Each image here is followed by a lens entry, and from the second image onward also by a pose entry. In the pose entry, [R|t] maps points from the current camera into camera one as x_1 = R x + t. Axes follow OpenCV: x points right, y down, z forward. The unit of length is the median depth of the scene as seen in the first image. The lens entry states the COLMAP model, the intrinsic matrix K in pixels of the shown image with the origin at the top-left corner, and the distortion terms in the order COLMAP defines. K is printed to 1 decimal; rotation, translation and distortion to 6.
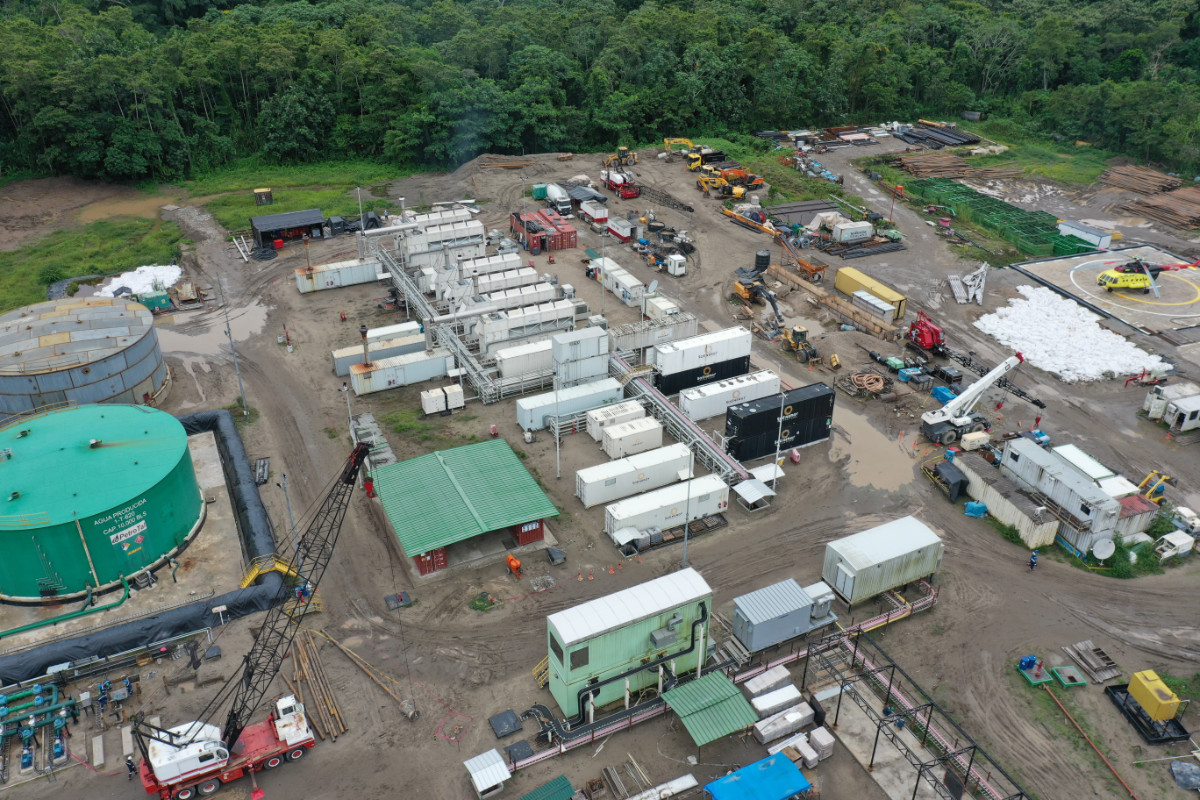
lens RADIAL K [[954.1, 0, 598.4], [0, 954.1, 396.9], [0, 0, 1]] dist [0.020926, -0.000438]
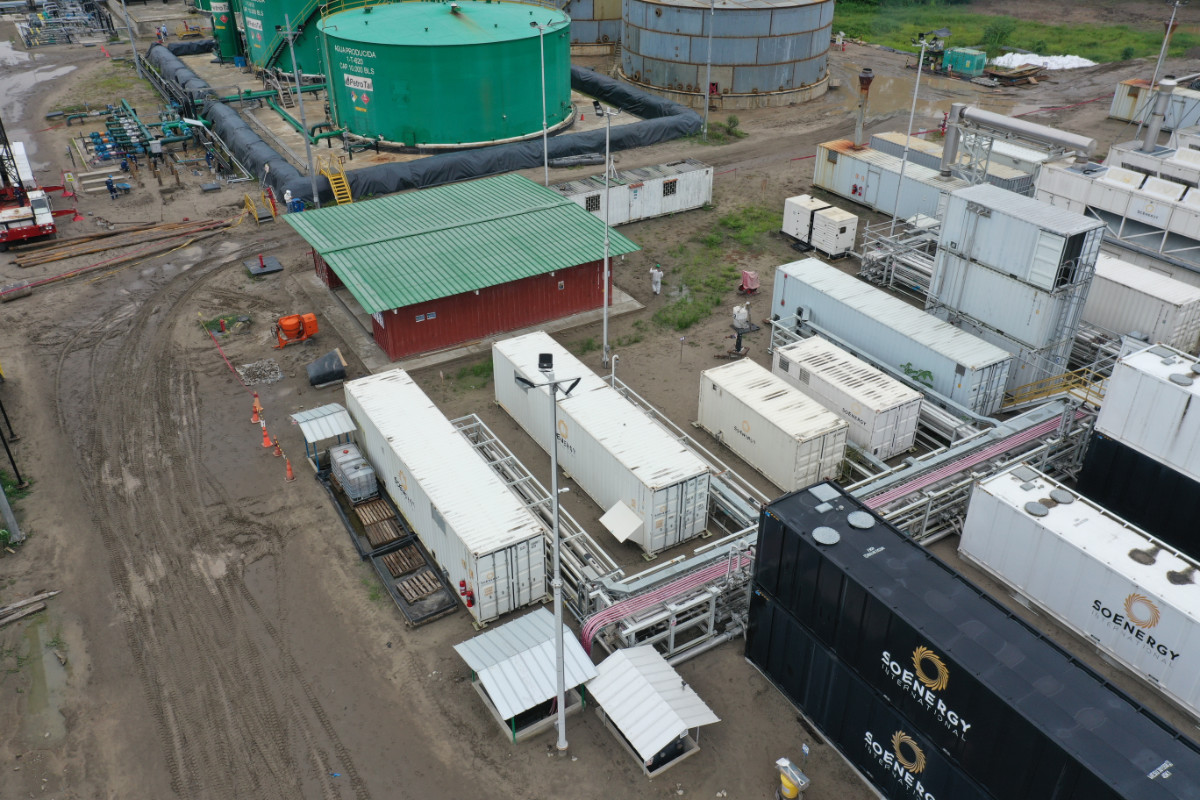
lens RADIAL K [[954.1, 0, 598.4], [0, 954.1, 396.9], [0, 0, 1]] dist [0.020926, -0.000438]
pose [[0.089573, 0.511526, -0.854586, 0.341699], [-0.495513, 0.767196, 0.407280, -0.083785], [0.863970, 0.386977, 0.322188, 0.822621]]
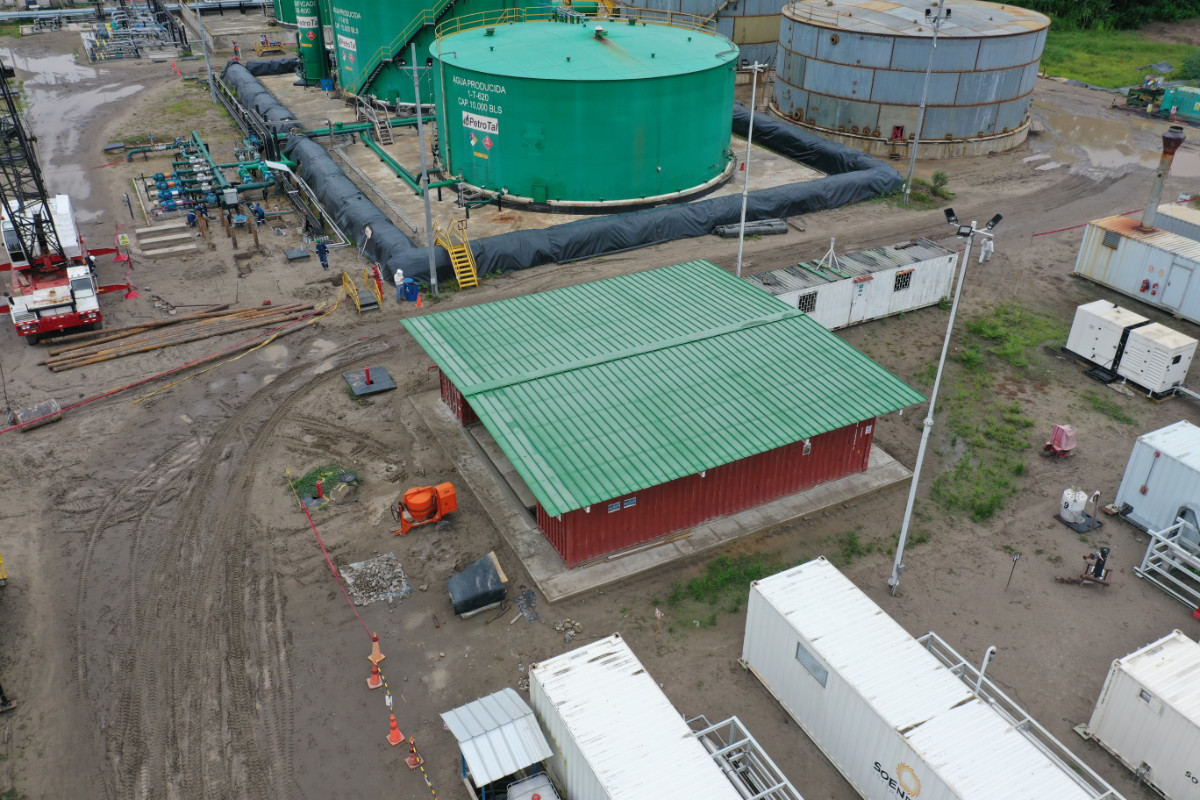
lens RADIAL K [[954.1, 0, 598.4], [0, 954.1, 396.9], [0, 0, 1]] dist [0.020926, -0.000438]
pose [[0.028777, 0.505237, -0.862501, 0.177506], [-0.504637, 0.752170, 0.423770, -0.039763], [0.862852, 0.423055, 0.276607, 0.779857]]
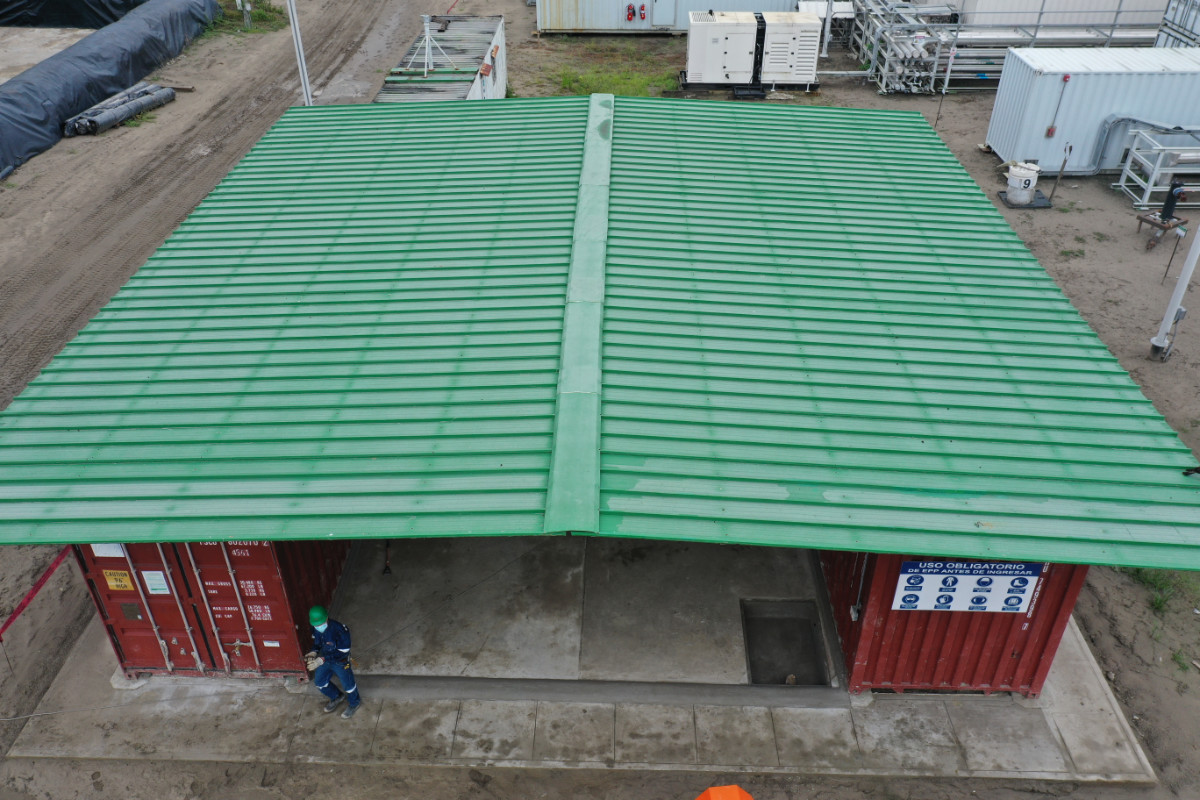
lens RADIAL K [[954.1, 0, 598.4], [0, 954.1, 396.9], [0, 0, 1]] dist [0.020926, -0.000438]
pose [[0.886233, 0.259211, -0.383927, -0.062274], [-0.230245, 0.965646, 0.120481, 0.092249], [0.401967, -0.018377, 0.915470, 0.743812]]
